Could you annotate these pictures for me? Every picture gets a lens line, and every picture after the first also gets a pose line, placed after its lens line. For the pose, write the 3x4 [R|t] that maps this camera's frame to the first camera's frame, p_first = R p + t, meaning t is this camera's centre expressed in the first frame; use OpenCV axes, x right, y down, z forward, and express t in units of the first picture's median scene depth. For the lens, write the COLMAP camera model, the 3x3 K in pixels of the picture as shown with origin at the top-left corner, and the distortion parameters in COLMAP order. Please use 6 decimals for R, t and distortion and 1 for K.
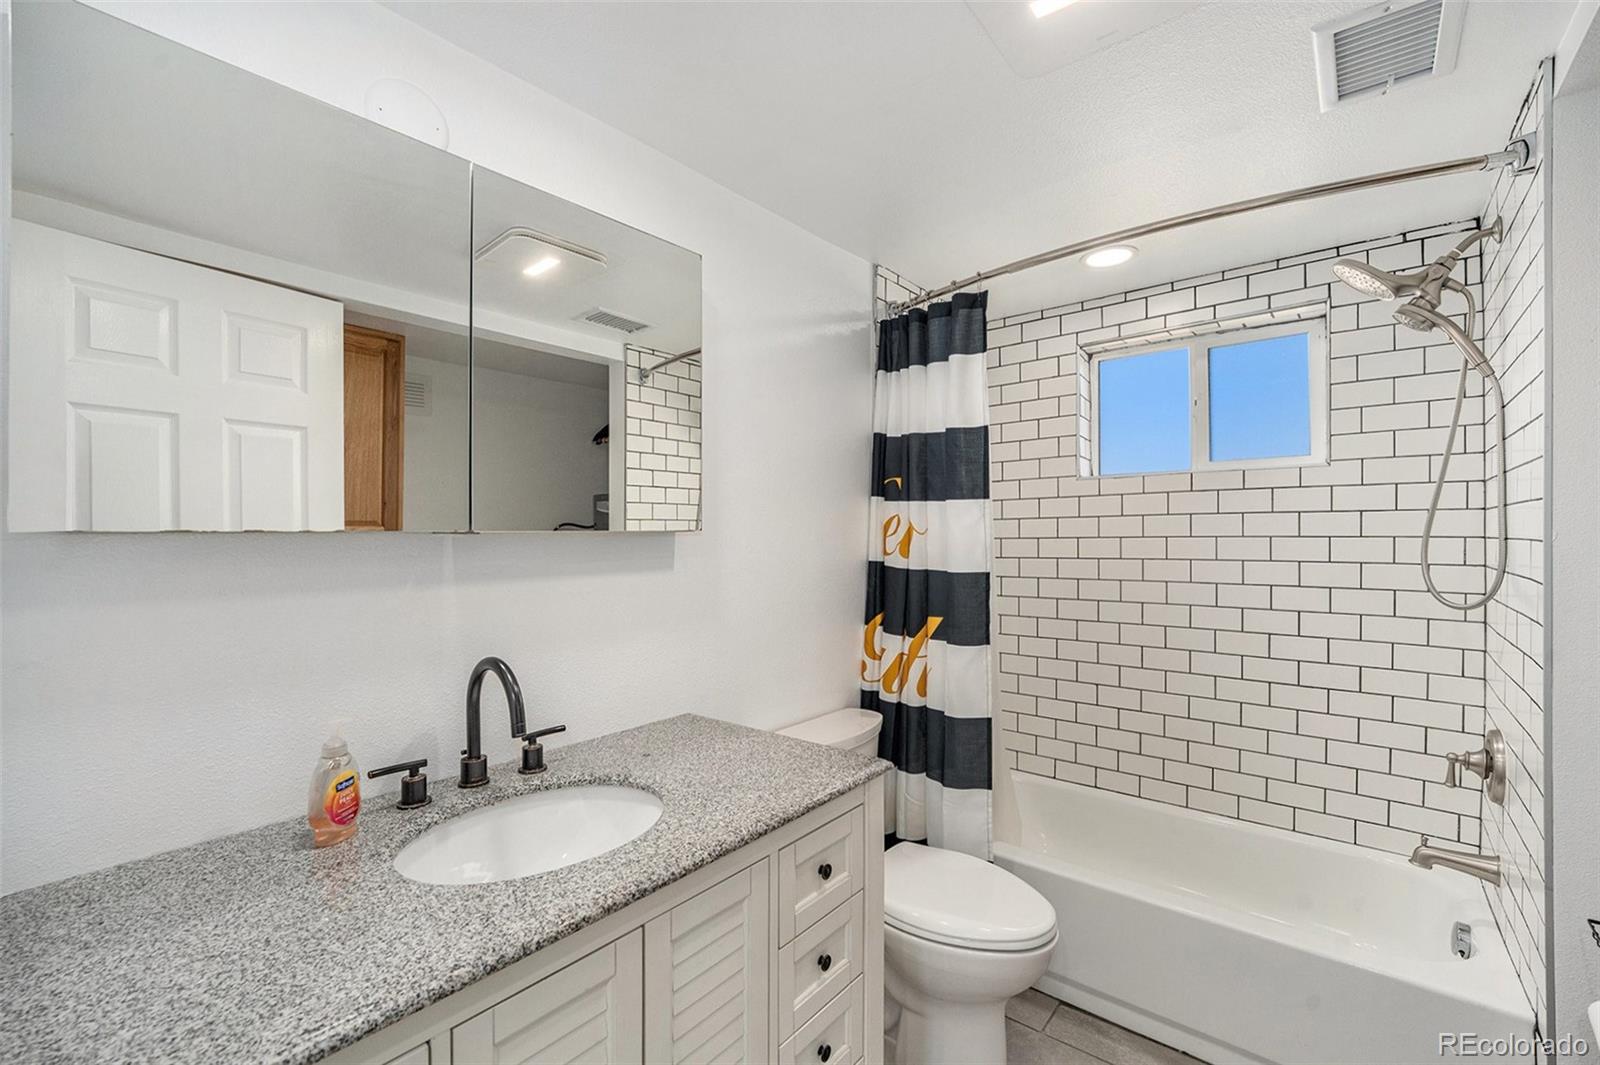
lens RADIAL K [[660.4, 0, 763.7], [0, 660.4, 520.2], [0, 0, 1]] dist [-0.009691, -0.000671]
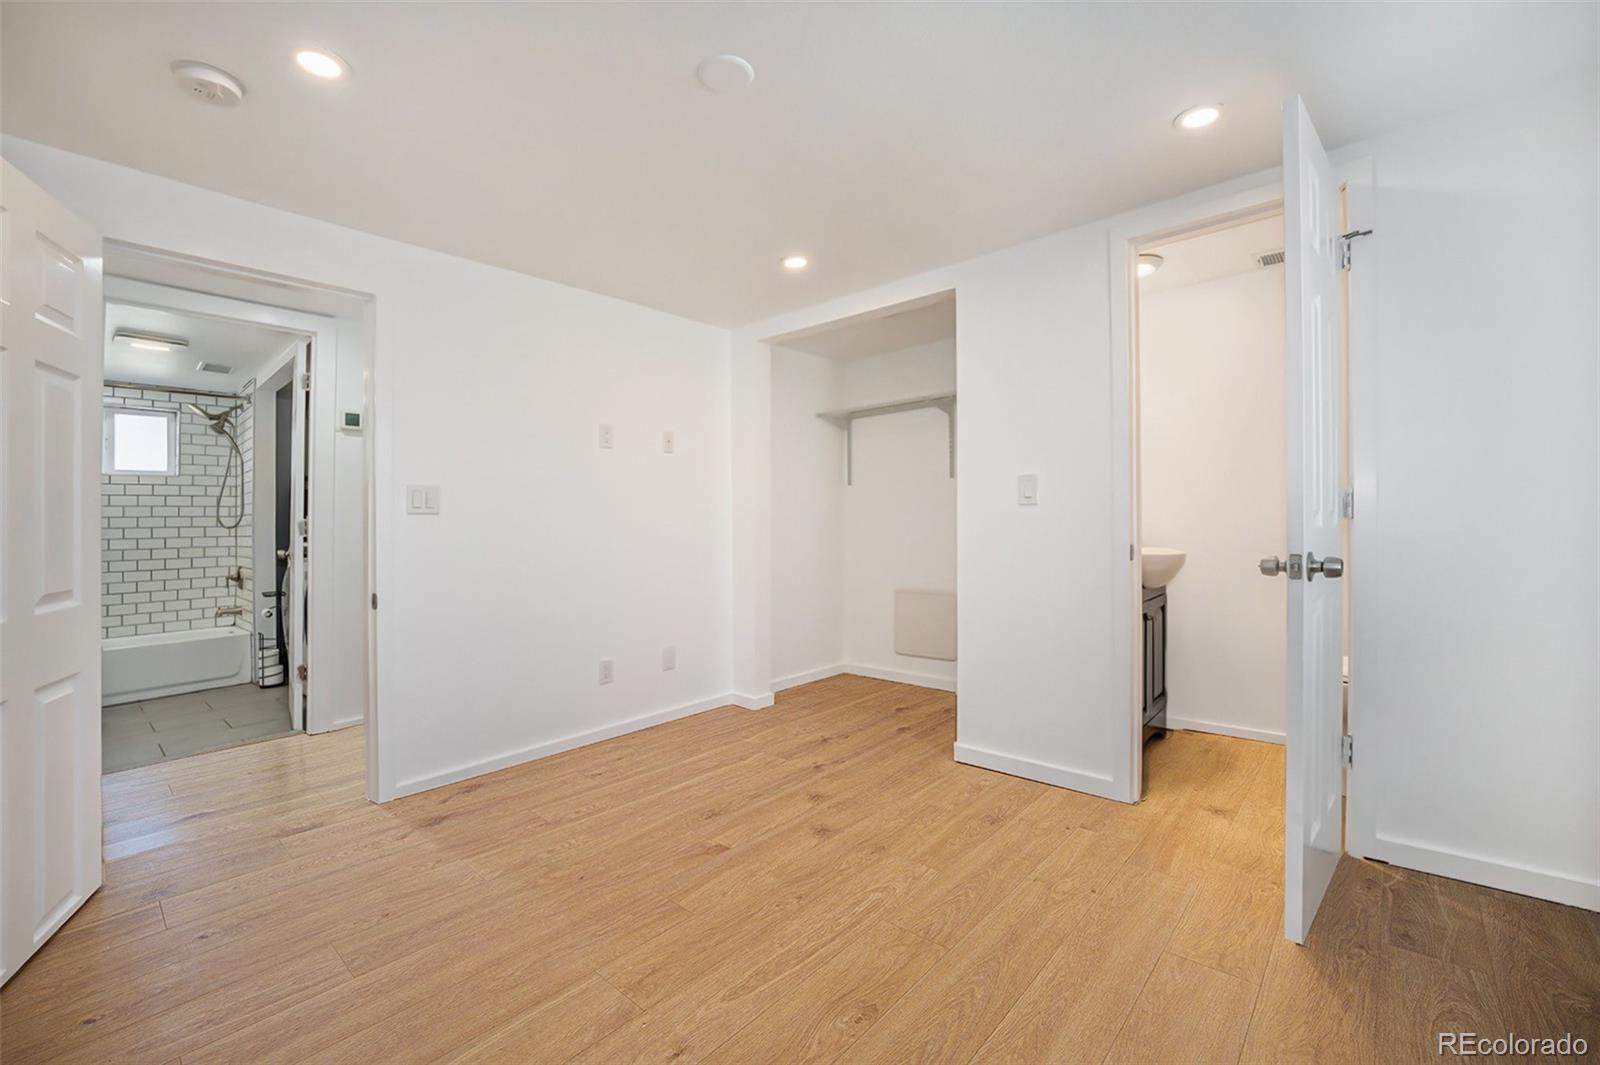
lens RADIAL K [[660.4, 0, 798.7], [0, 660.4, 521.6], [0, 0, 1]] dist [-0.009691, -0.000671]
pose [[0.013178, -0.000272, 0.999913, -1.820143], [-0.002260, 0.999997, 0.000302, 0.091442], [-0.999911, -0.002264, 0.013177, -1.578069]]
